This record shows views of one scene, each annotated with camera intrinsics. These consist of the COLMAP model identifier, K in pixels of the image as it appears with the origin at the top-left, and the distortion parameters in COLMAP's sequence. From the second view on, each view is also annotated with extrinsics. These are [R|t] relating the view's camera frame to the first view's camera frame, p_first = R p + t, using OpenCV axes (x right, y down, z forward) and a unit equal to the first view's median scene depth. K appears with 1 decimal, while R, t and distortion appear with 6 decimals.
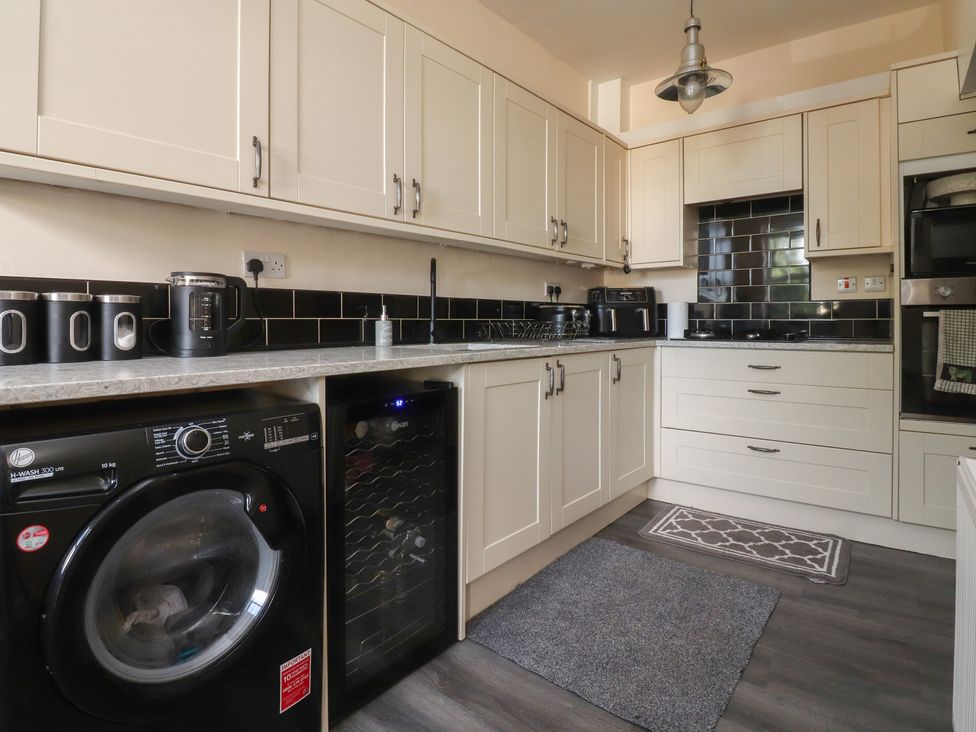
lens RADIAL K [[534.1, 0, 464.8], [0, 534.1, 319.4], [0, 0, 1]] dist [-0.002772, -0.012904]
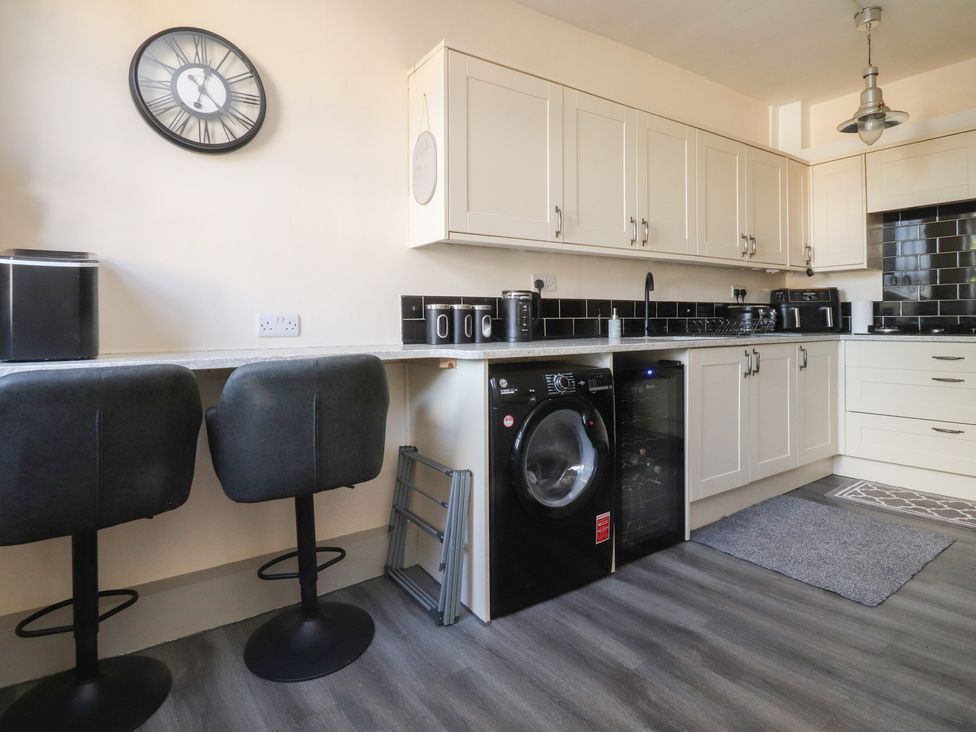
lens RADIAL K [[534.1, 0, 464.8], [0, 534.1, 319.4], [0, 0, 1]] dist [-0.002772, -0.012904]
pose [[0.963753, -0.008904, -0.266647, -0.145127], [0.008620, 0.999960, -0.002236, 0.002058], [0.266656, -0.000143, 0.963792, -0.403042]]
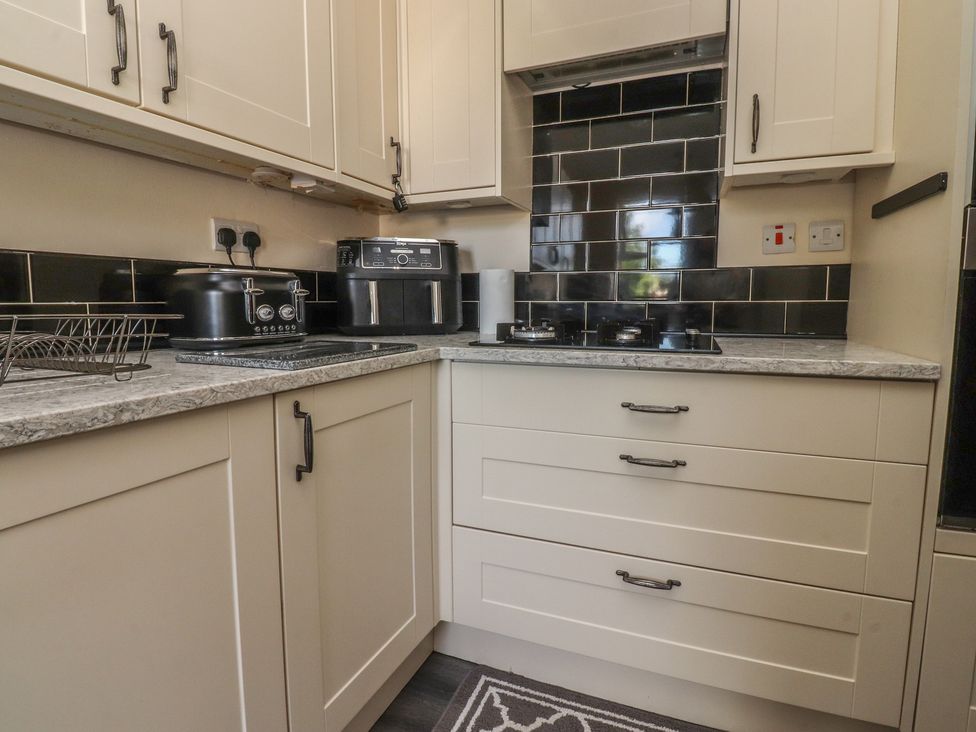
lens RADIAL K [[520.4, 0, 482.2], [0, 520.4, 344.2], [0, 0, 1]] dist [0.000183, -0.020949]
pose [[0.957409, -0.023160, 0.287804, 0.335887], [-0.000941, 0.996522, 0.083324, -0.001270], [-0.288733, -0.080046, 0.954058, 0.711492]]
